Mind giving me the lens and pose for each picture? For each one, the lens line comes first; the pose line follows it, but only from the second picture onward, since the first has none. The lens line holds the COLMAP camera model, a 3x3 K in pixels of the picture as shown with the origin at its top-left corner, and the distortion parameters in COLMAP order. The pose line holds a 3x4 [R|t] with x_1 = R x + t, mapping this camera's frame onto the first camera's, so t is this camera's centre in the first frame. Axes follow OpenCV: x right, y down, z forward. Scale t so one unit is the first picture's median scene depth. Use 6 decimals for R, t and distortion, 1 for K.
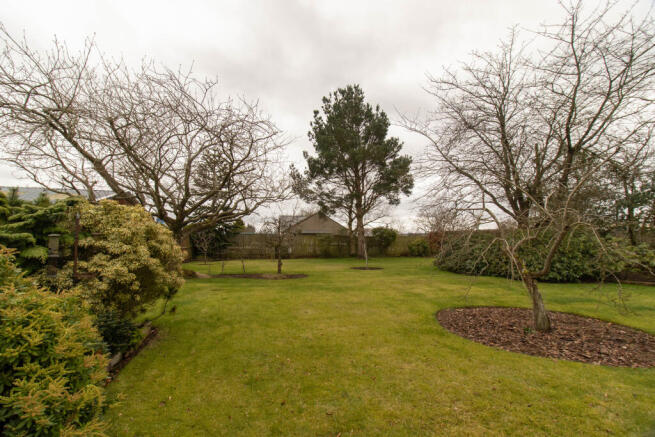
lens RADIAL K [[299.2, 0, 324.9], [0, 299.2, 220.2], [0, 0, 1]] dist [0.002269, -0.000995]
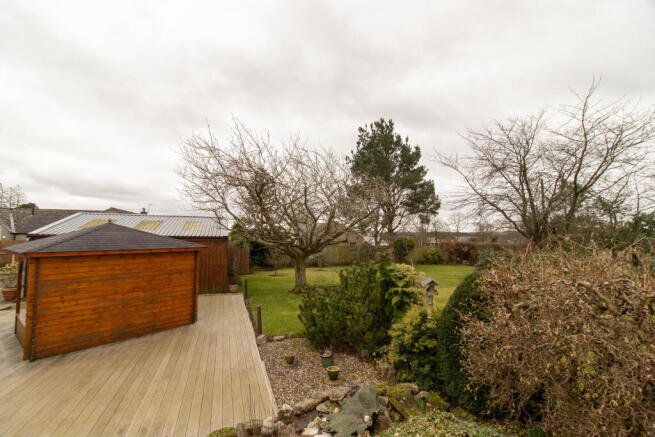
lens RADIAL K [[299.2, 0, 324.0], [0, 299.2, 215.9], [0, 0, 1]] dist [0.002269, -0.000995]
pose [[0.997230, 0.012439, 0.073329, -0.241565], [-0.012170, 0.999917, -0.004118, -0.067424], [-0.073374, 0.003214, 0.997299, -0.153878]]
